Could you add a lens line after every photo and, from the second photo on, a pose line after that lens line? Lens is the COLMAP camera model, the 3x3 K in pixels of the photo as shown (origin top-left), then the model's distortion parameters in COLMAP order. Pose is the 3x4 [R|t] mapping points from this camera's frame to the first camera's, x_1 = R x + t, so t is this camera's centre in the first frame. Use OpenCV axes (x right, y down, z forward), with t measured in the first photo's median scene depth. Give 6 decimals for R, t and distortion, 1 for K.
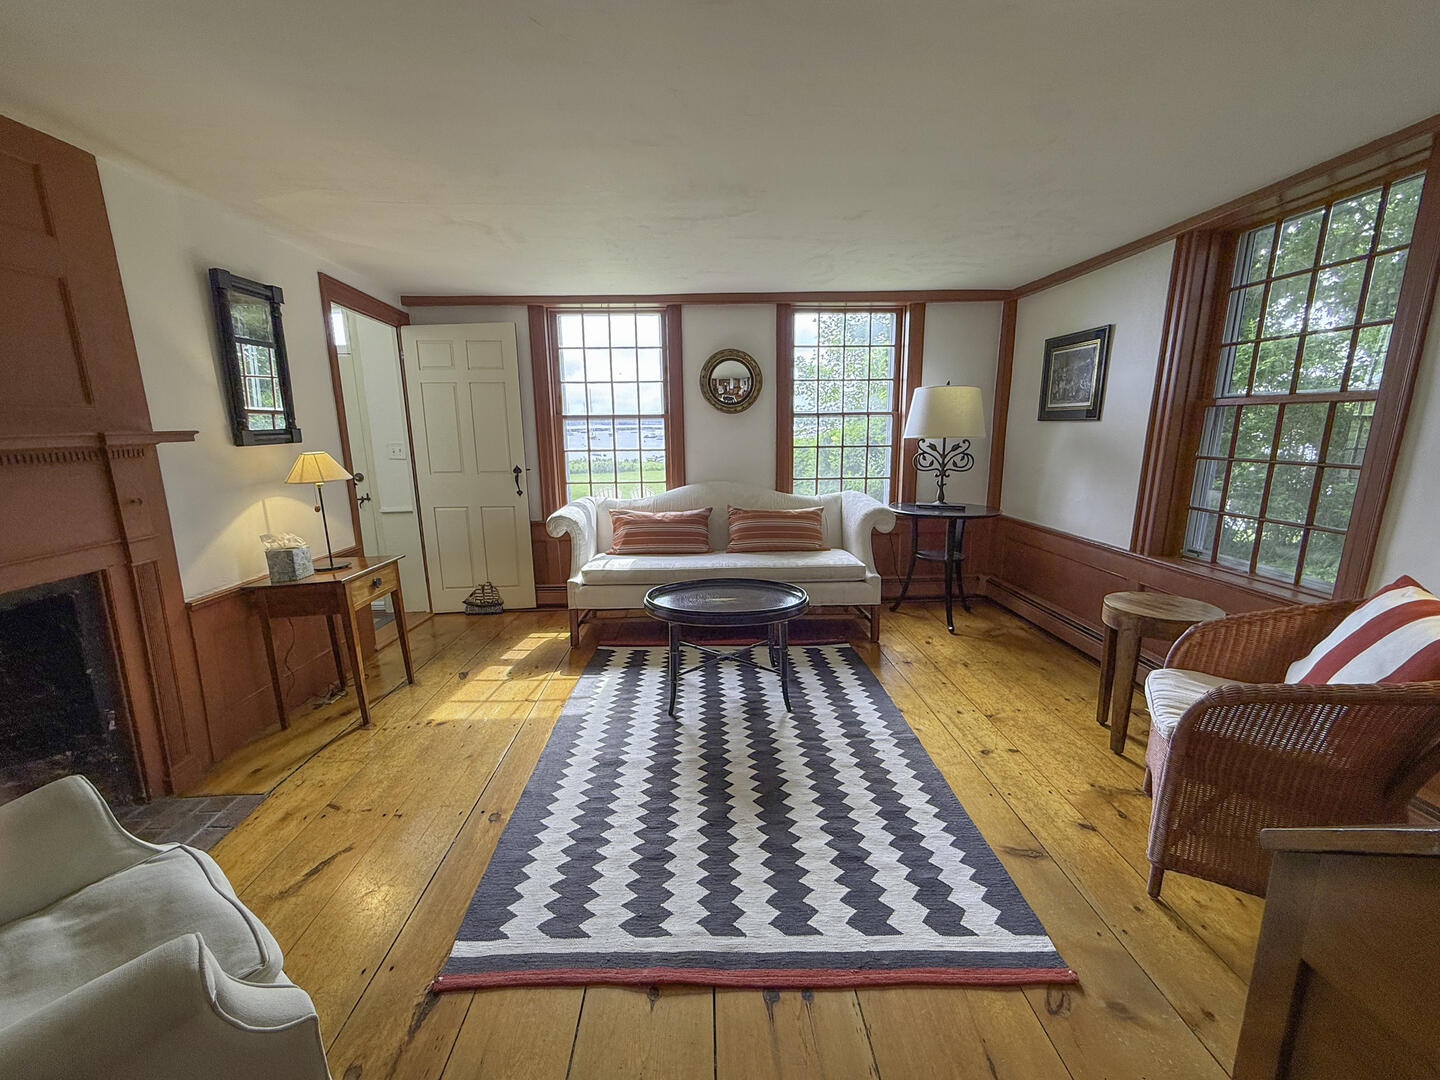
lens RADIAL K [[594.7, 0, 719.3], [0, 594.7, 546.8], [0, 0, 1]] dist [-0.002313, -0.000635]
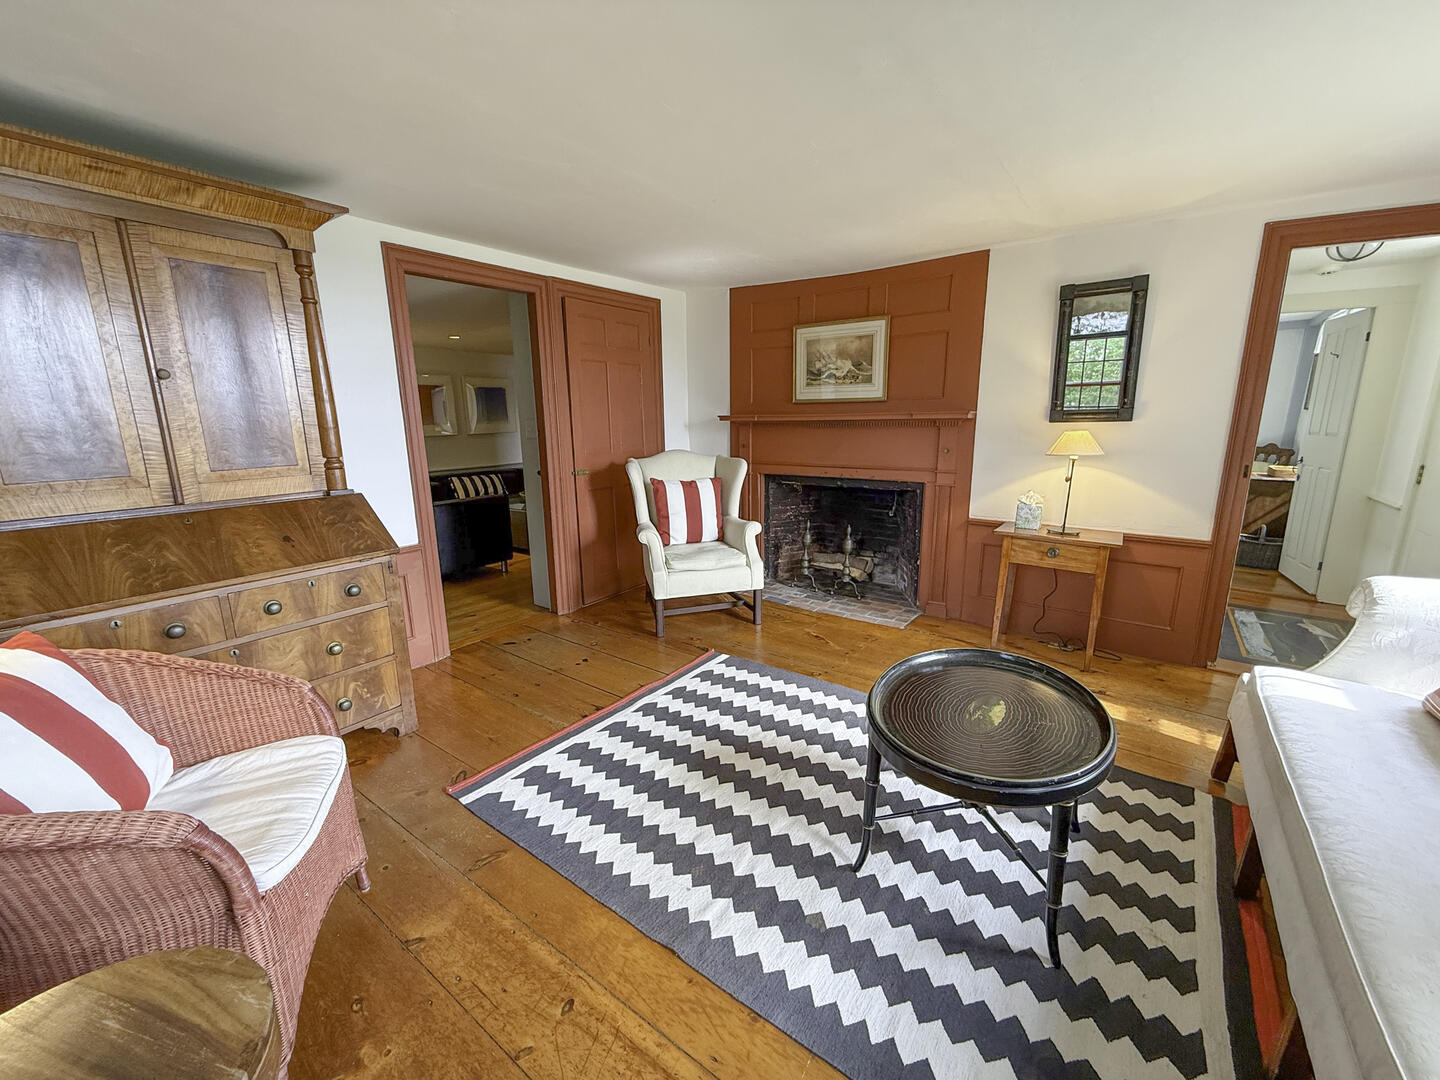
lens RADIAL K [[594.7, 0, 709.7], [0, 594.7, 537.8], [0, 0, 1]] dist [-0.002313, -0.000635]
pose [[-0.644132, 0.180175, -0.743392, 0.918536], [-0.129230, 0.932259, 0.337925, -0.359260], [0.753919, 0.313737, -0.577213, 1.690807]]
